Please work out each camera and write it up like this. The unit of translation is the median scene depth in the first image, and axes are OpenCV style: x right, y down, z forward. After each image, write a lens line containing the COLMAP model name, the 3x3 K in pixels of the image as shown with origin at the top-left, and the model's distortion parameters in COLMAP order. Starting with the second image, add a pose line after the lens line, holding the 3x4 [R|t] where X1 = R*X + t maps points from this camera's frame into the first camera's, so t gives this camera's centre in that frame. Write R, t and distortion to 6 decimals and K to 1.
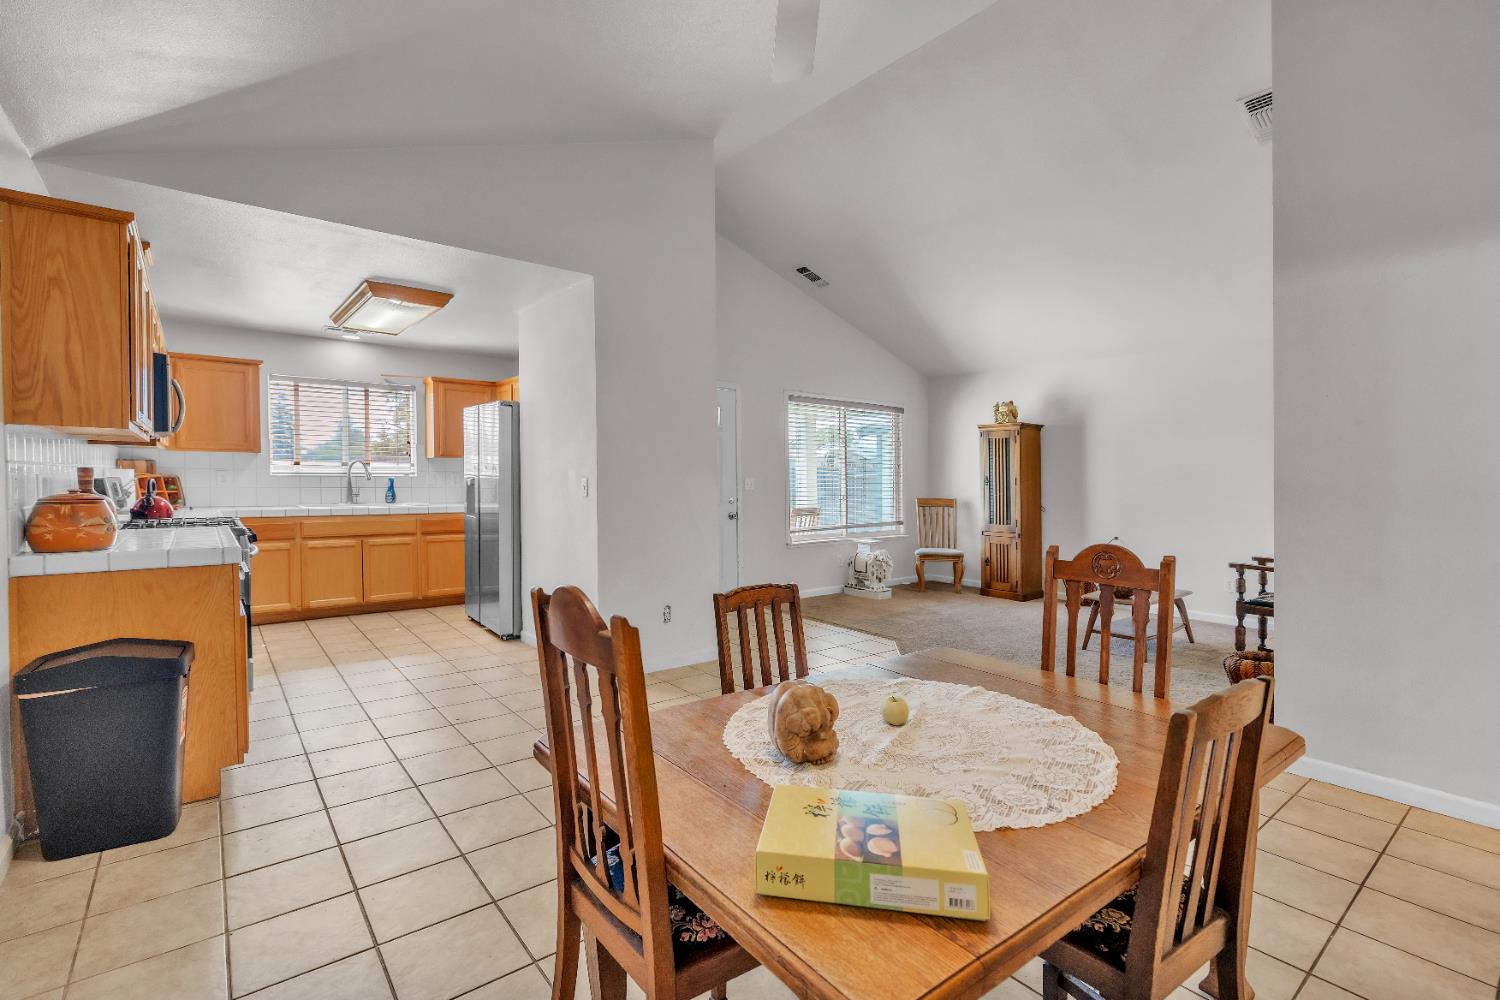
lens RADIAL K [[678.8, 0, 742.5], [0, 678.8, 493.3], [0, 0, 1]] dist [-0.002685, 0.000576]
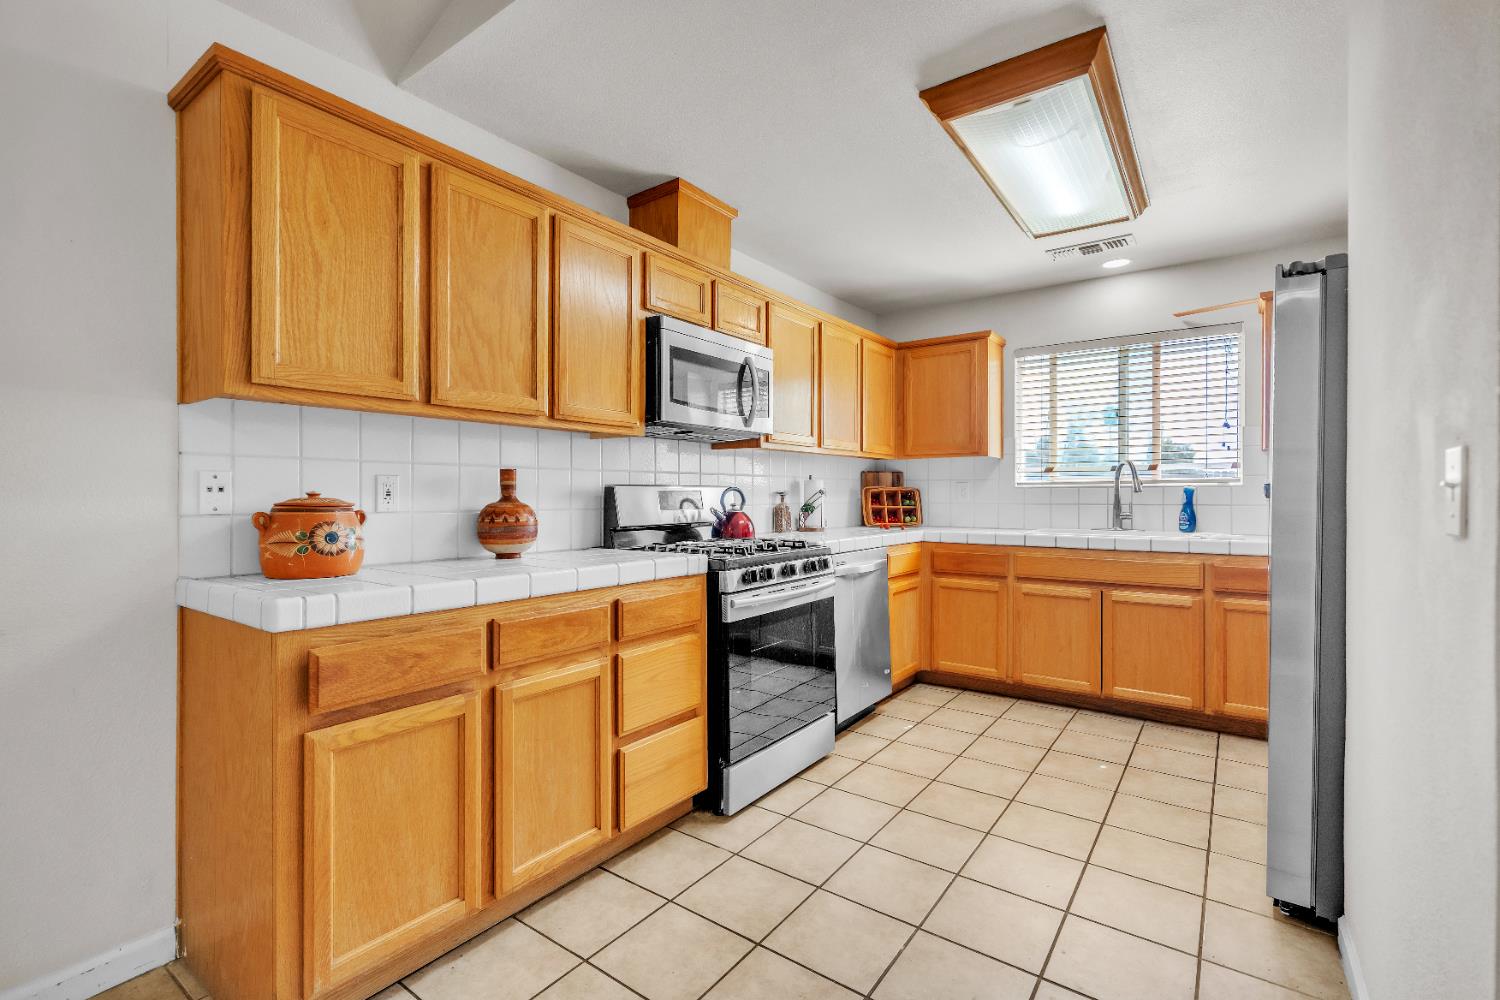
lens RADIAL K [[678.8, 0, 752.0], [0, 678.8, 508.0], [0, 0, 1]] dist [-0.002685, 0.000576]
pose [[0.267833, 0.006764, -0.963442, -0.063686], [-0.019376, 0.999811, 0.001632, 0.000461], [0.963270, 0.018231, 0.267913, 0.517224]]
